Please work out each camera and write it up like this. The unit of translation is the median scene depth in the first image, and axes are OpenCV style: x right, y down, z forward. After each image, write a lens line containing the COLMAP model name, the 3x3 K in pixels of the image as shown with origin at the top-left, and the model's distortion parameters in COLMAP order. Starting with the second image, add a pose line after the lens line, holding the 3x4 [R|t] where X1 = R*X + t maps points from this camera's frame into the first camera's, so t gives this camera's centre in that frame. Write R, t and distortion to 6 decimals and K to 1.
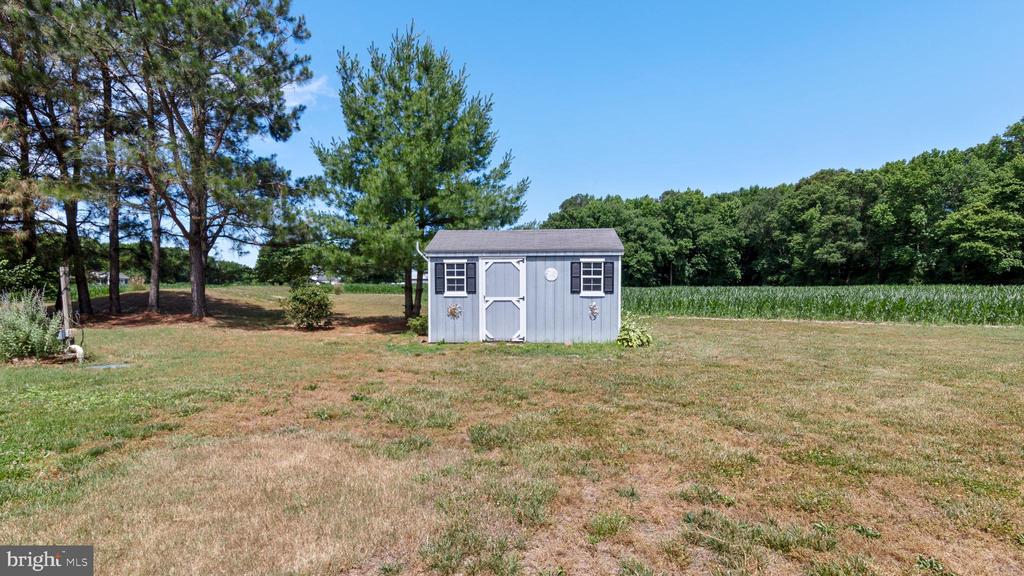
lens RADIAL K [[470.3, 0, 499.6], [0, 470.3, 302.2], [0, 0, 1]] dist [0.002872, 0.000373]
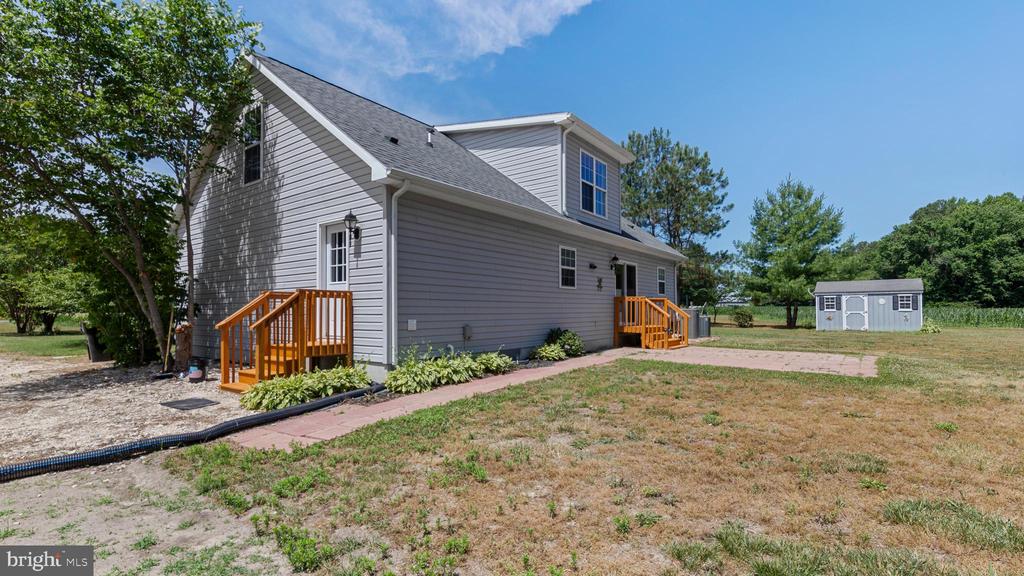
lens RADIAL K [[470.3, 0, 499.6], [0, 470.3, 302.2], [0, 0, 1]] dist [0.002872, 0.000373]
pose [[0.825407, -0.014946, -0.564341, -0.110620], [-0.013959, 0.998804, -0.046869, 0.065272], [0.564366, 0.046564, 0.824210, -1.639138]]
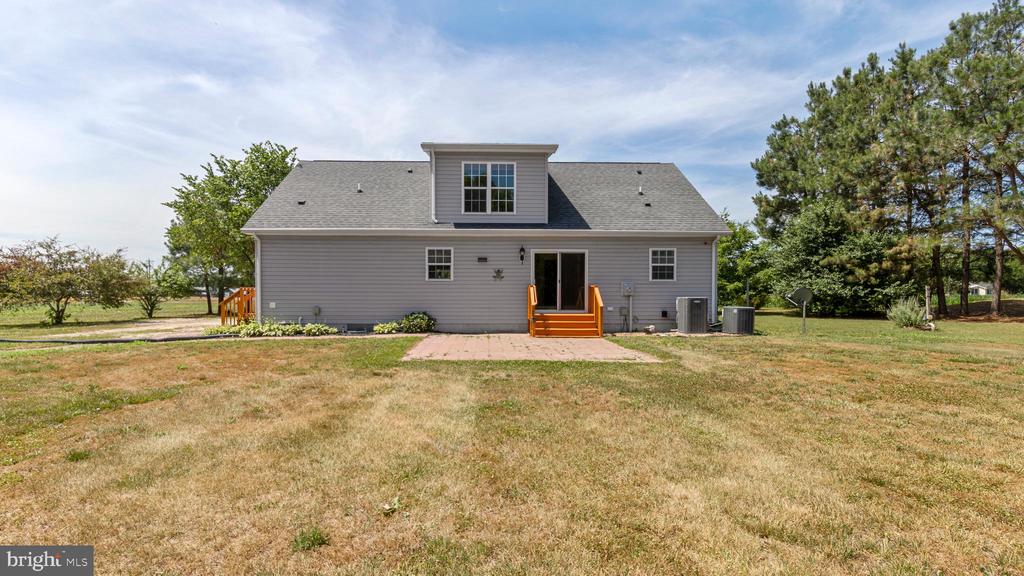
lens RADIAL K [[470.3, 0, 499.6], [0, 470.3, 302.2], [0, 0, 1]] dist [0.002872, 0.000373]
pose [[0.079628, 0.010580, -0.996769, 0.677954], [-0.034615, 0.999370, 0.007842, 0.030756], [0.996223, 0.033879, 0.079944, -0.707809]]
